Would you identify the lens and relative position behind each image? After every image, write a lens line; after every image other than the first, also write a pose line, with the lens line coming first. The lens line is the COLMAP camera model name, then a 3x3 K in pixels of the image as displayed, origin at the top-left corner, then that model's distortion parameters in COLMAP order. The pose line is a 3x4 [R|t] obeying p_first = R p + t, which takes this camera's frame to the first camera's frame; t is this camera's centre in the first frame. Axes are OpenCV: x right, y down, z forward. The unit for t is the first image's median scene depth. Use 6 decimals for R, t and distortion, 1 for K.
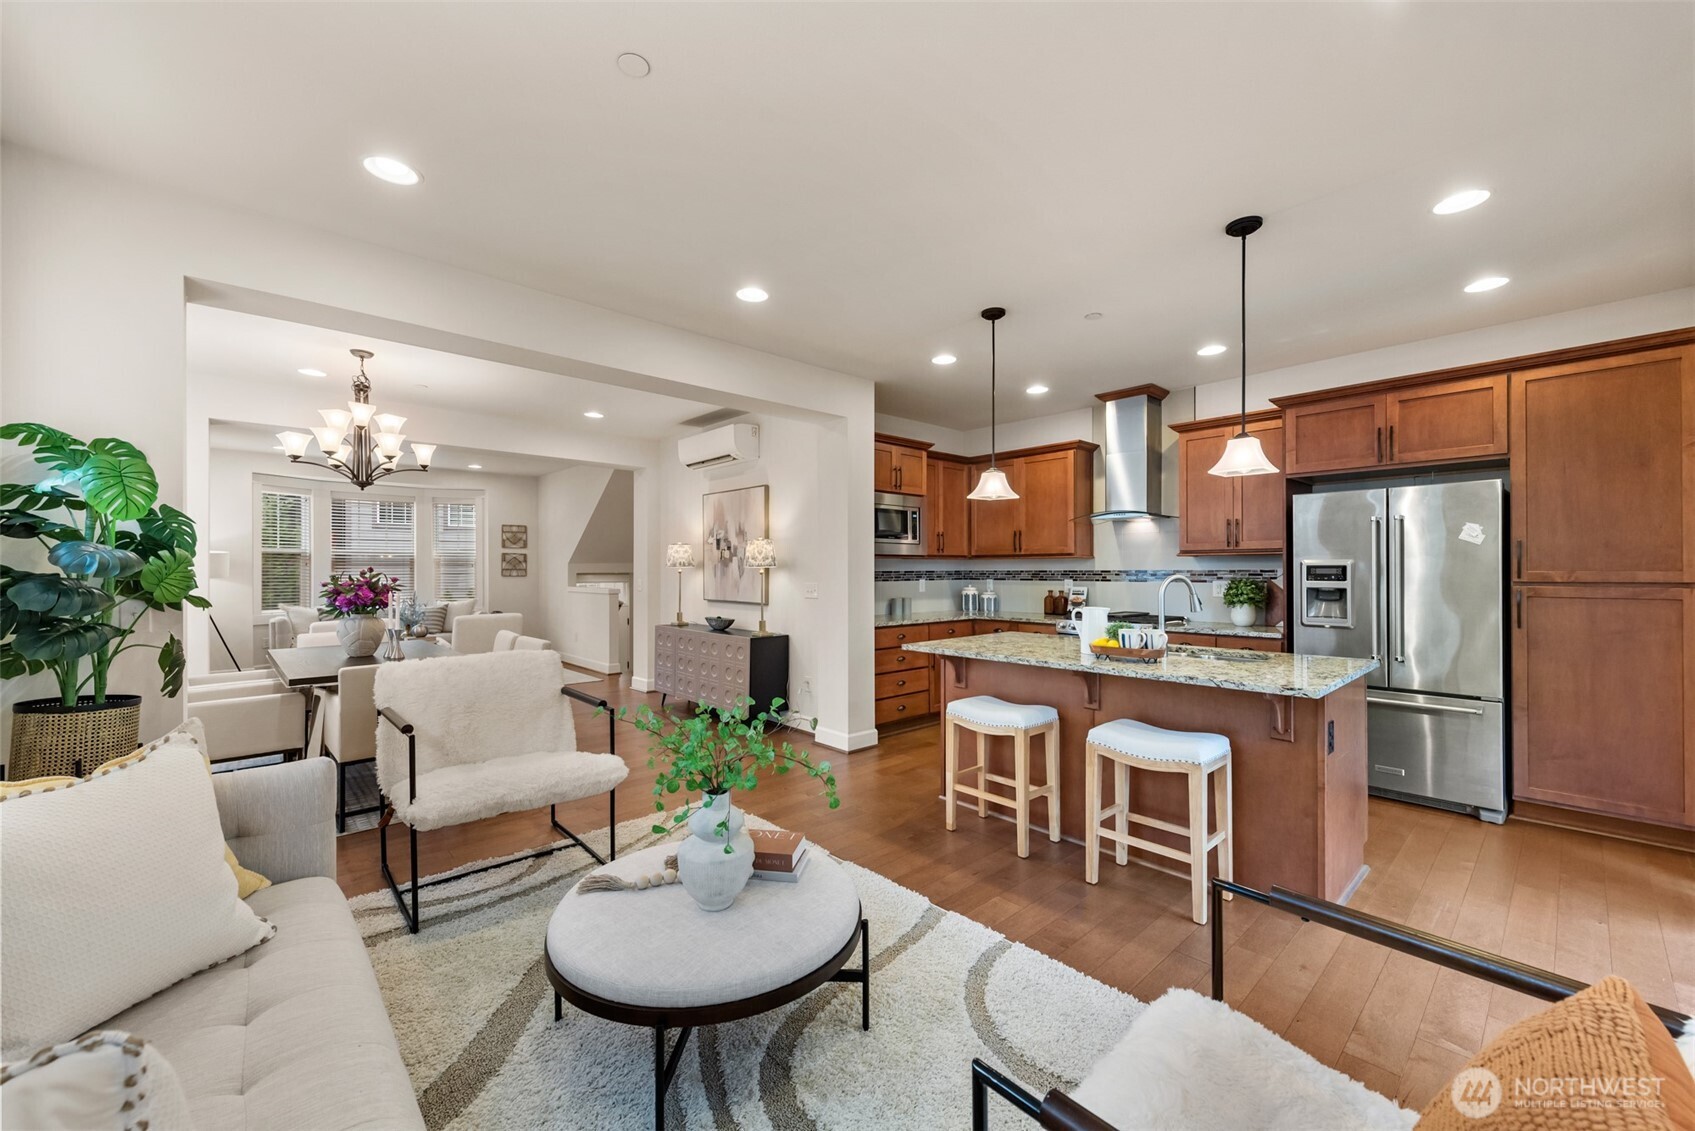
lens RADIAL K [[668.4, 0, 852.7], [0, 668.4, 574.6], [0, 0, 1]] dist [0.000590, -0.000015]
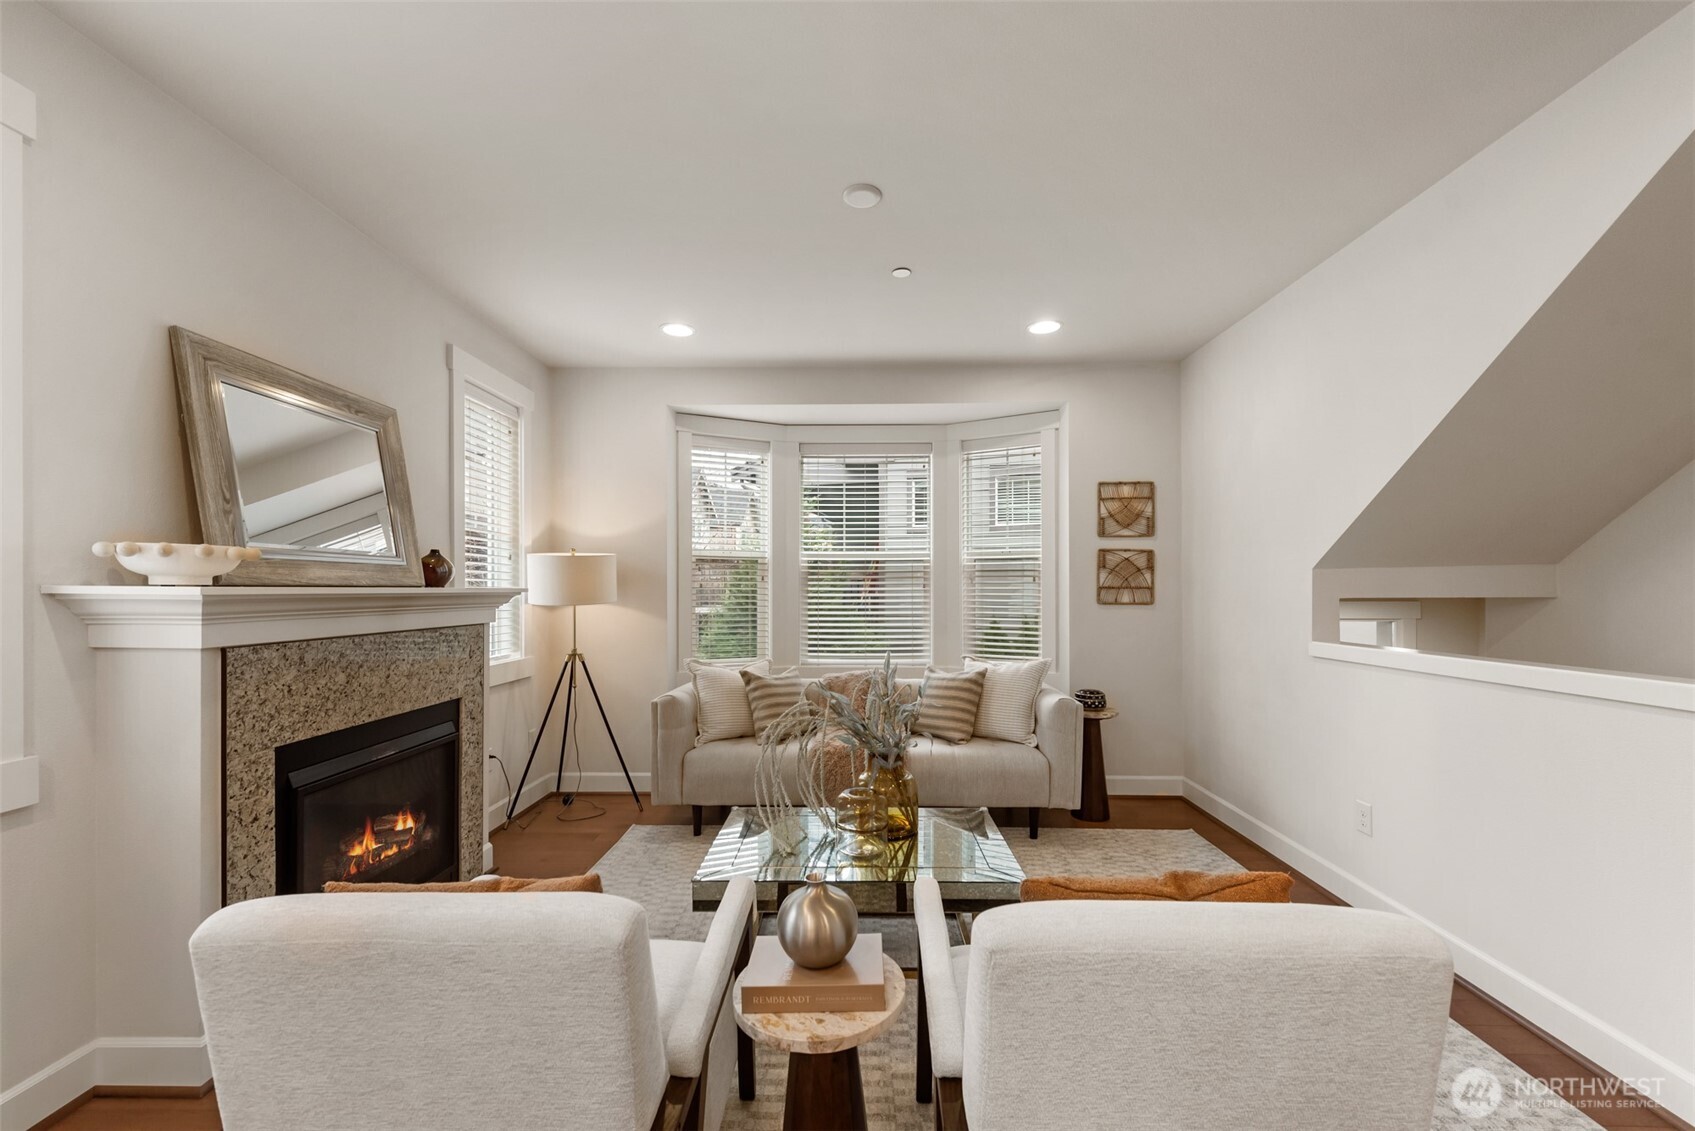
lens RADIAL K [[668.4, 0, 852.7], [0, 668.4, 574.6], [0, 0, 1]] dist [0.000590, -0.000015]
pose [[0.716182, -0.016051, -0.697729, -0.337918], [-0.003111, 0.999652, -0.026190, -0.004395], [0.697906, 0.020928, 0.715883, 0.582791]]
